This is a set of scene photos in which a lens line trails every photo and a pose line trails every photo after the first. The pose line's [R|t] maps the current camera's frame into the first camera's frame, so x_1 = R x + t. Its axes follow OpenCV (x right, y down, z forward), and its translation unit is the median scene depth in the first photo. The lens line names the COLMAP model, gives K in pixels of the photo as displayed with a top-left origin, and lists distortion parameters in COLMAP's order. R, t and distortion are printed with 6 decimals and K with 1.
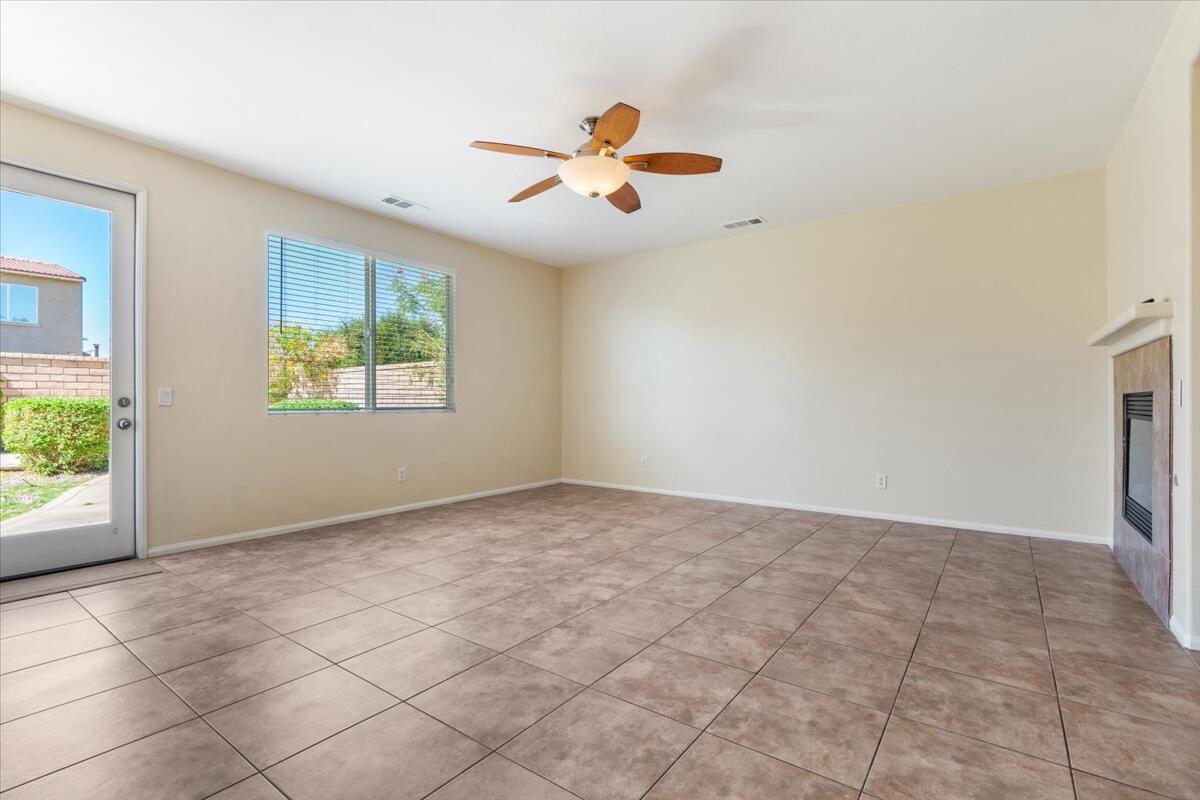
lens RADIAL K [[548.1, 0, 598.5], [0, 548.1, 405.6], [0, 0, 1]] dist [-0.010961, 0.001297]
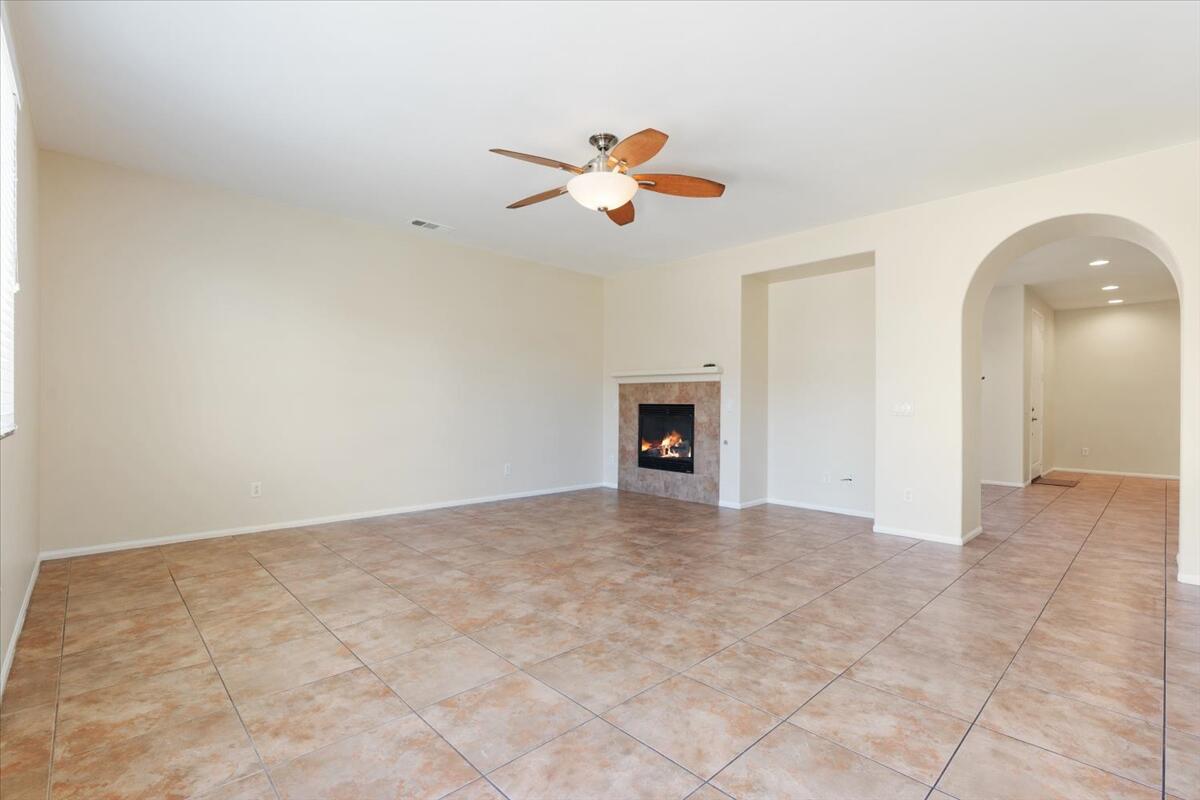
lens RADIAL K [[548.1, 0, 599.3], [0, 548.1, 399.4], [0, 0, 1]] dist [-0.010961, 0.001297]
pose [[0.168030, 0.009991, 0.985731, -1.058086], [-0.004580, 0.999946, -0.009355, -0.020102], [-0.985771, -0.002943, 0.168066, 0.859998]]
